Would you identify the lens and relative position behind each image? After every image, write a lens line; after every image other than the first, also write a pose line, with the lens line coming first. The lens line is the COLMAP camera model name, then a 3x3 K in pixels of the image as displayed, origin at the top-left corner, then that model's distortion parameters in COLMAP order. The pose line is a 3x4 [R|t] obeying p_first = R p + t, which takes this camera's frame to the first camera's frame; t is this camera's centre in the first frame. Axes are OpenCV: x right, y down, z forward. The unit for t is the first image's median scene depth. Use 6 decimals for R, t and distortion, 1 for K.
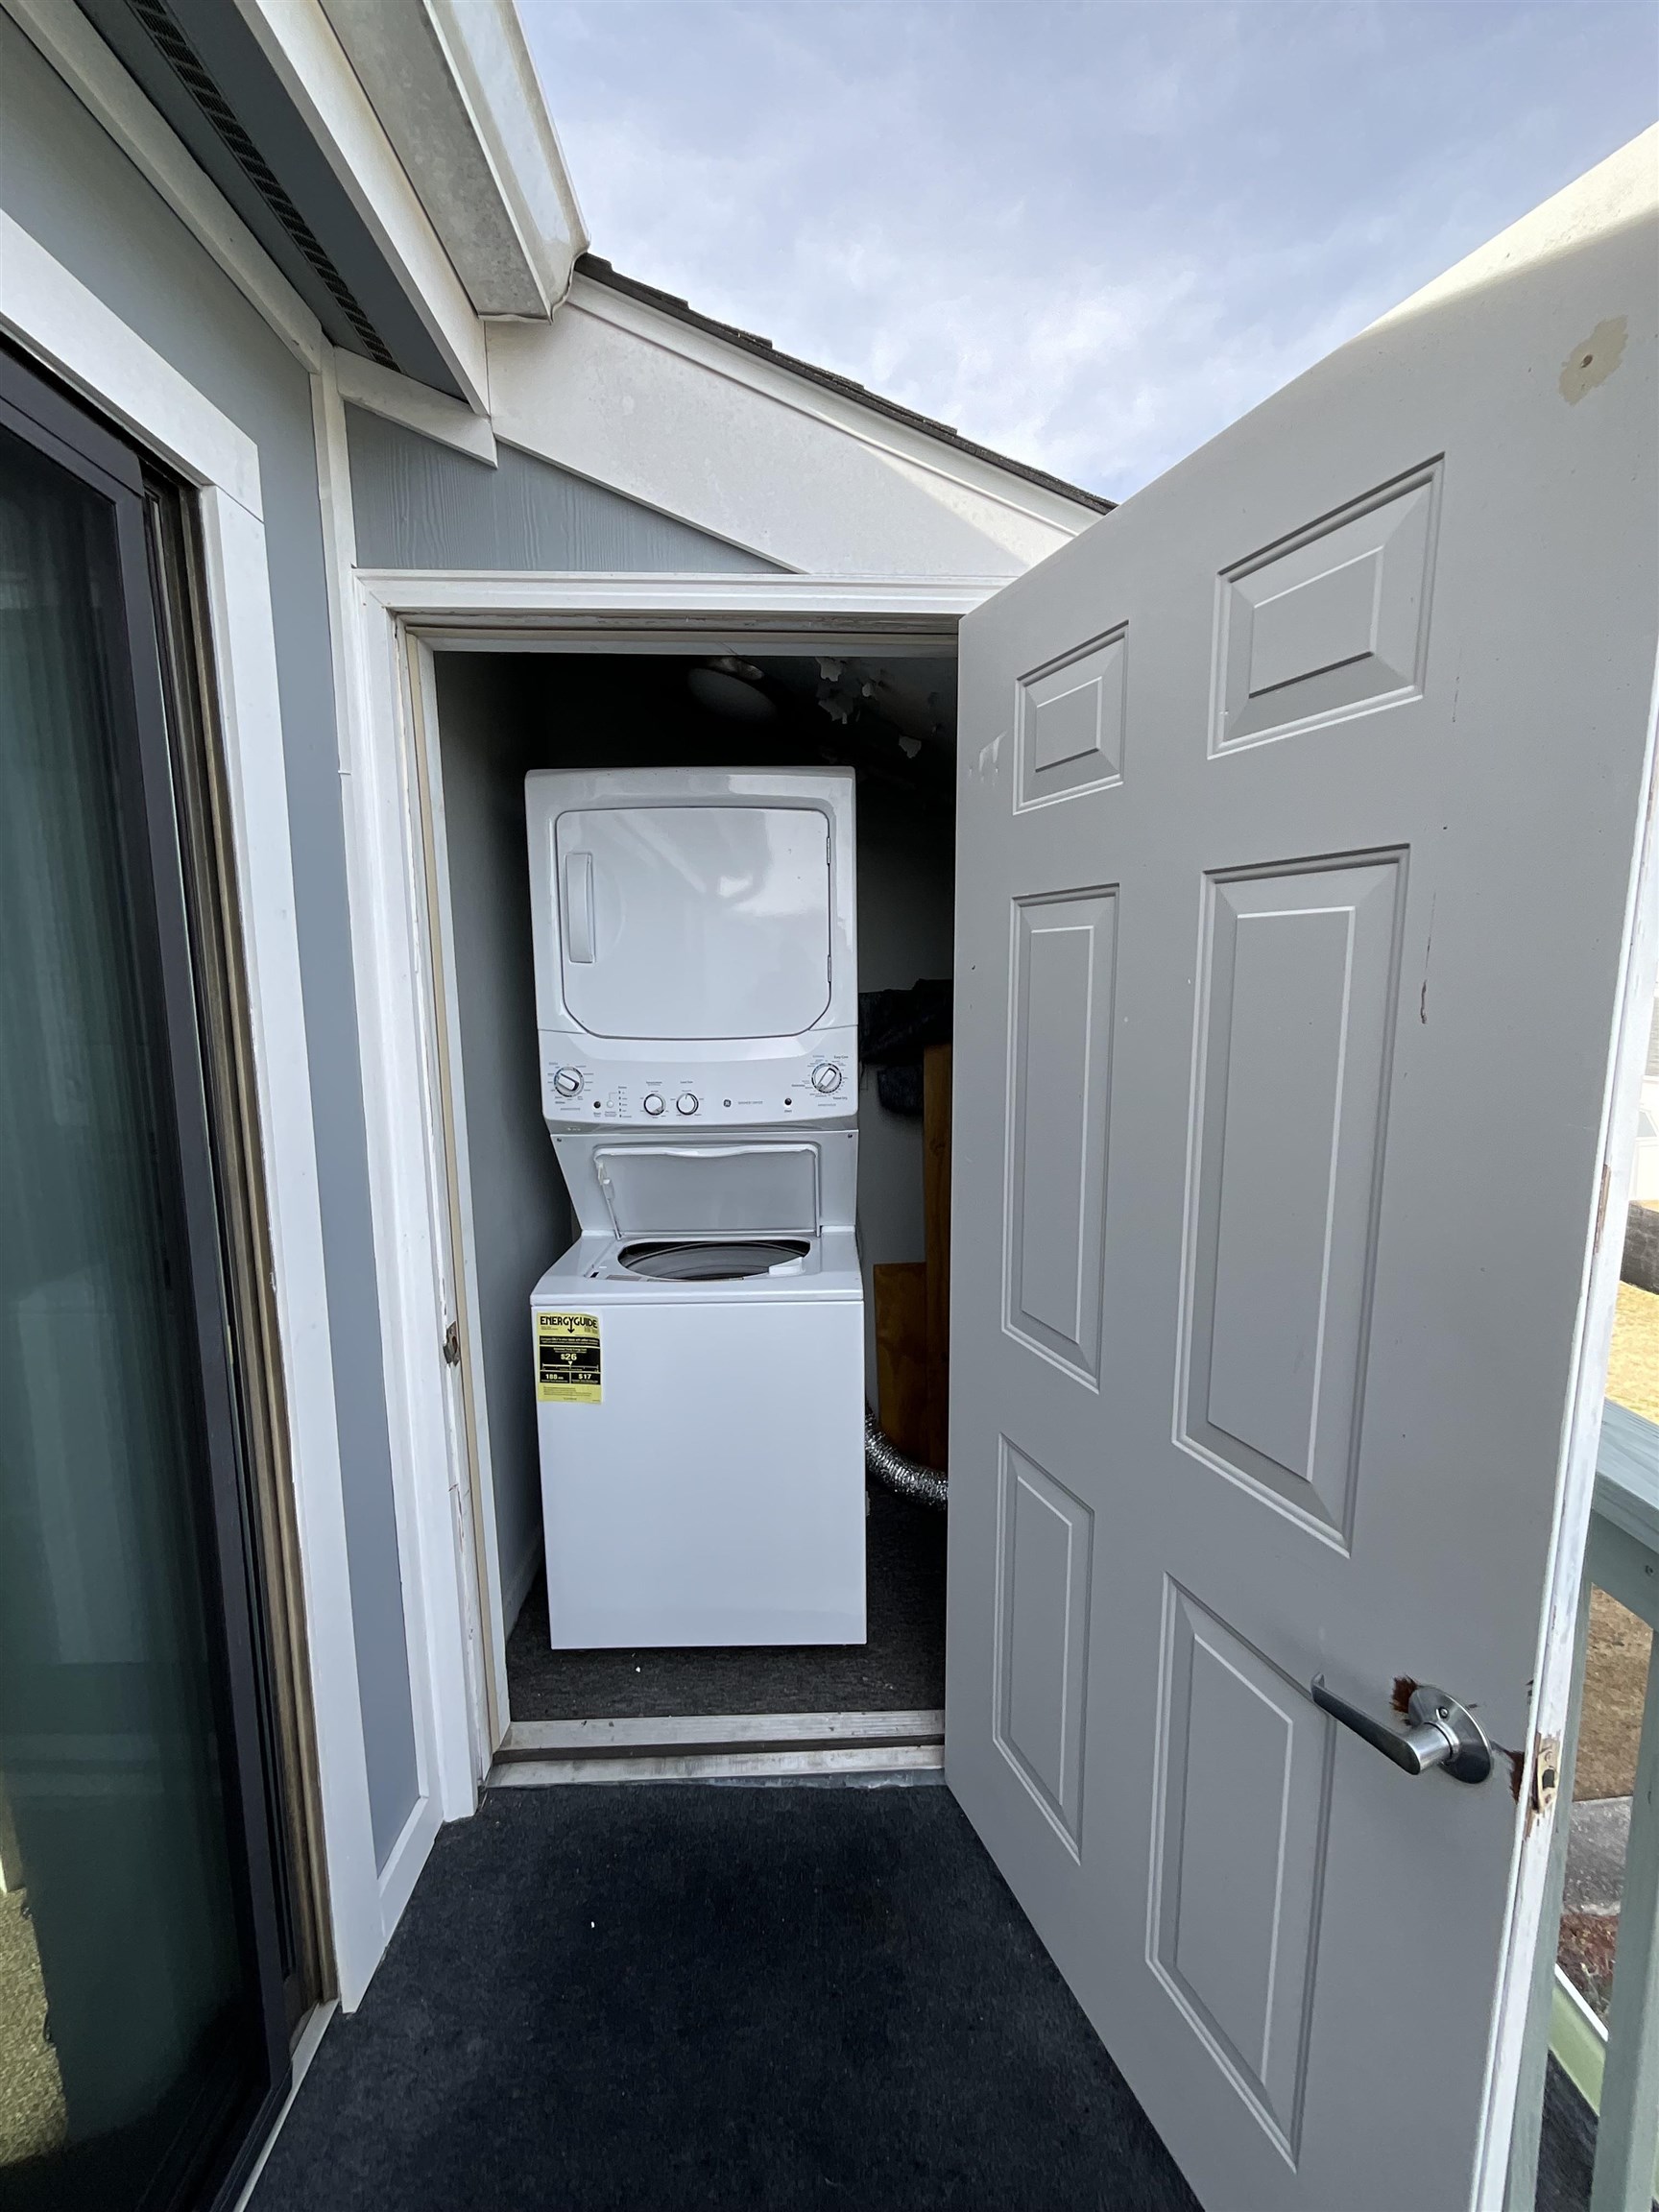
lens RADIAL K [[894.7, 0, 829.5], [0, 894.7, 1106.0], [0, 0, 1]] dist [0.000231, -0.001088]
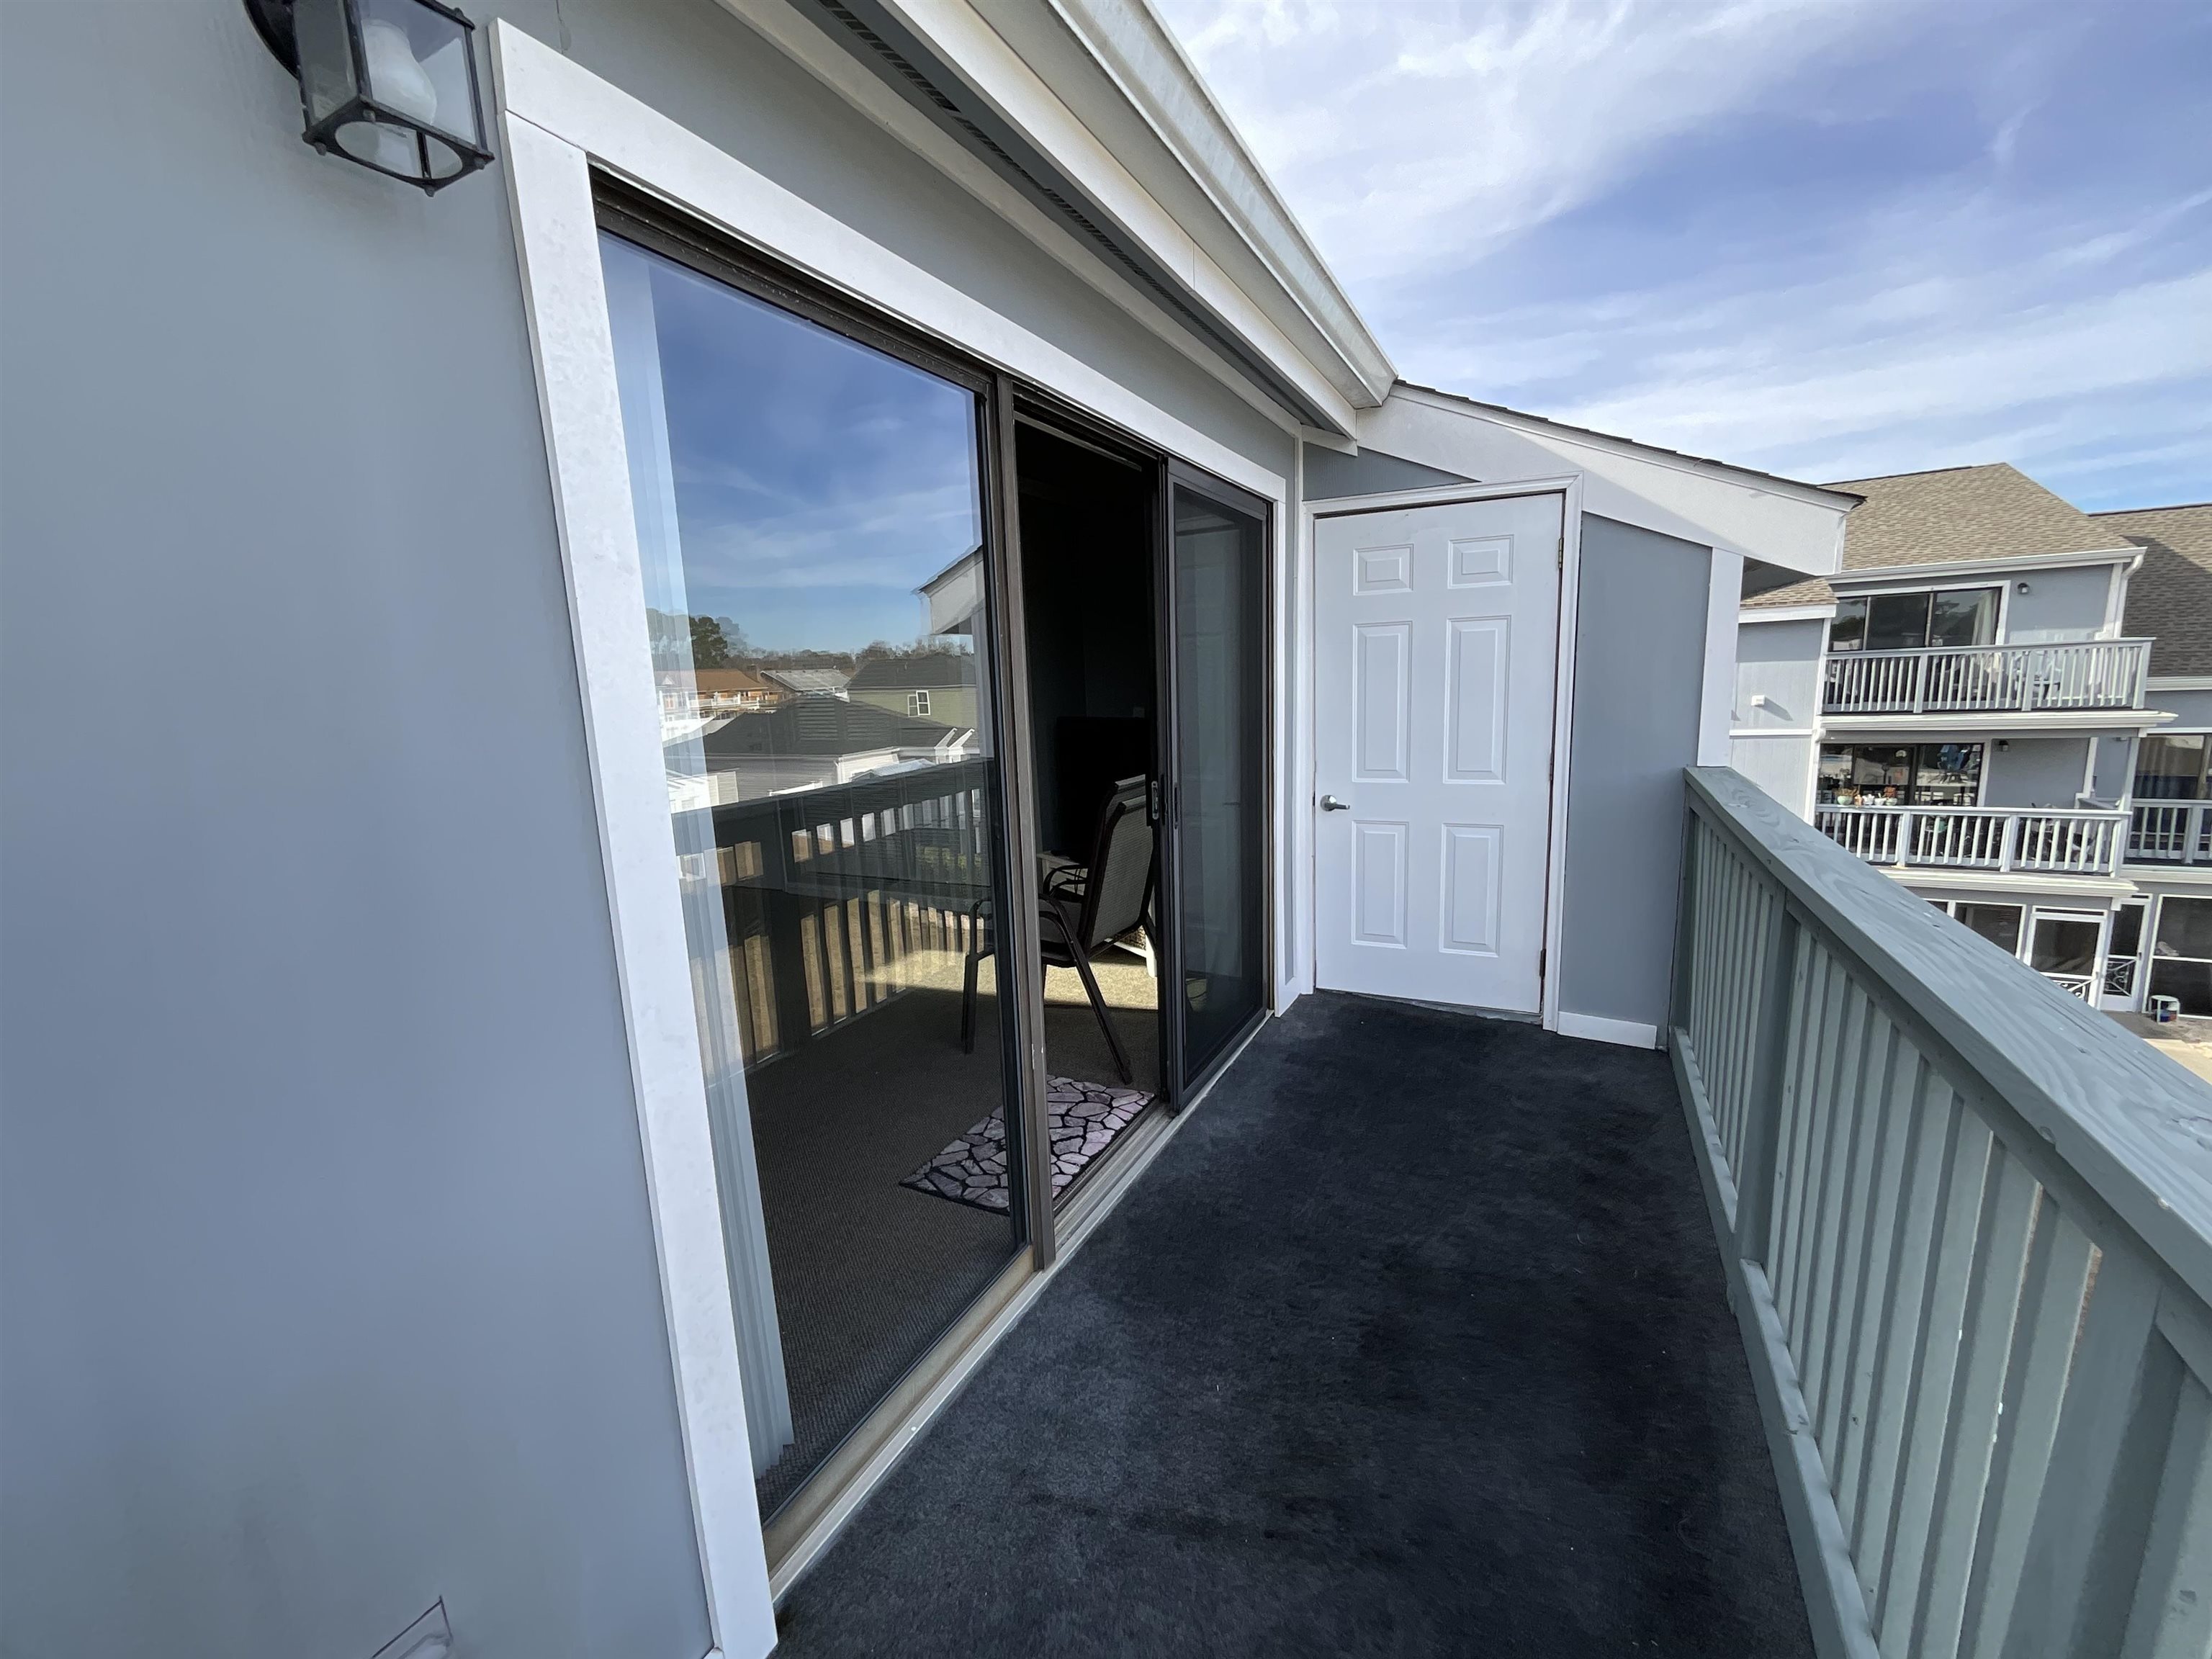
lens RADIAL K [[894.7, 0, 1107.0], [0, 894.7, 833.8], [0, 0, 1]] dist [0.000231, -0.001088]
pose [[0.876626, 0.056536, -0.477839, 0.318902], [-0.041960, 0.998272, 0.041135, 0.334751], [0.479339, -0.016010, 0.877484, -1.758565]]
